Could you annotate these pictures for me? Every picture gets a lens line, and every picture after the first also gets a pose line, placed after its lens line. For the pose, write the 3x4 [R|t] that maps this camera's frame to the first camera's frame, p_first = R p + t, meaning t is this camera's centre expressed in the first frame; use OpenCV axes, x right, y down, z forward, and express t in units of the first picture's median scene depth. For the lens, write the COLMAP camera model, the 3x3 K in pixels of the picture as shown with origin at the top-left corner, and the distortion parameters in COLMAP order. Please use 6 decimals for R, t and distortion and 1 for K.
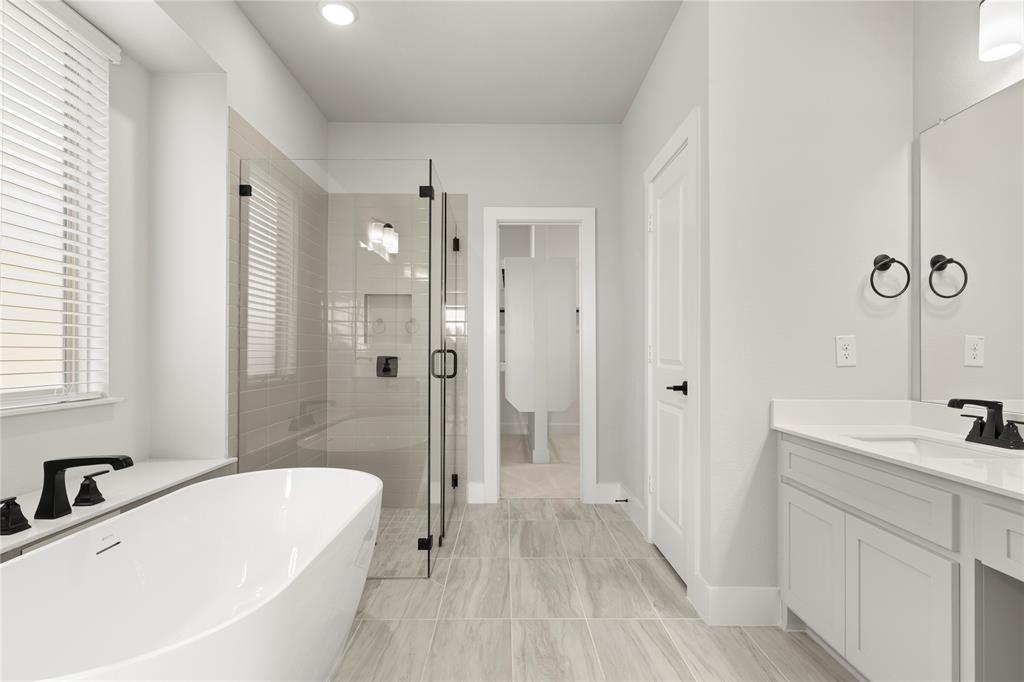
lens RADIAL K [[510.5, 0, 509.8], [0, 510.5, 354.6], [0, 0, 1]] dist [0.000284, -0.000401]
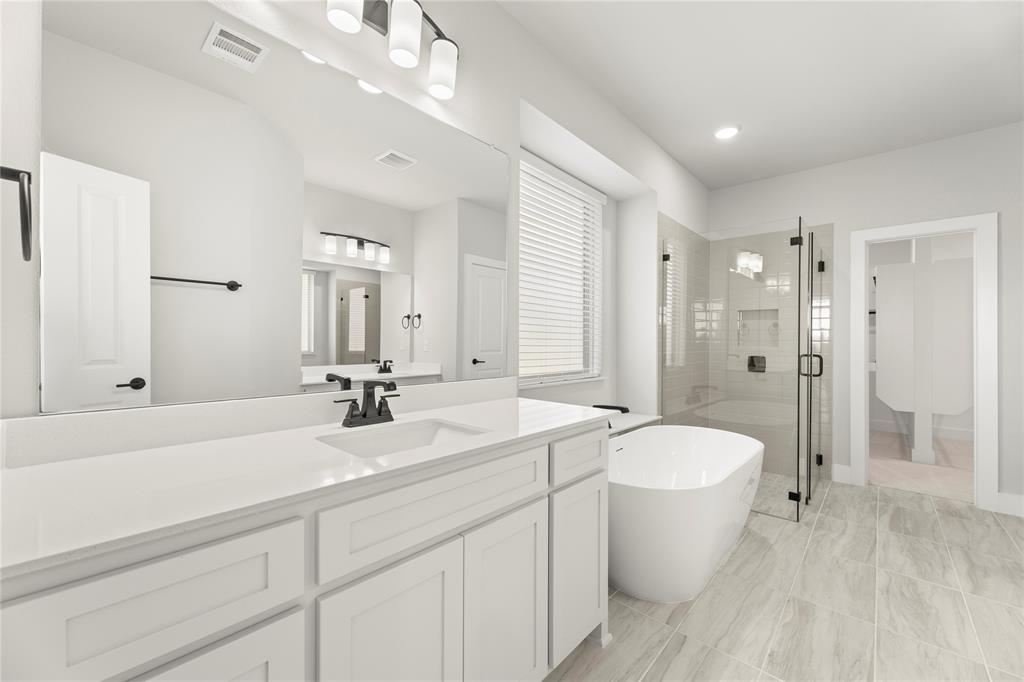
lens RADIAL K [[408.4, 0, 511.3], [0, 408.4, 338.8], [0, 0, 1]] dist [0.000988, -0.000076]
pose [[0.734877, 0.001967, -0.678198, 0.017535], [-0.012313, 0.999870, -0.010442, -0.031785], [0.678089, 0.016024, 0.734805, -0.300818]]
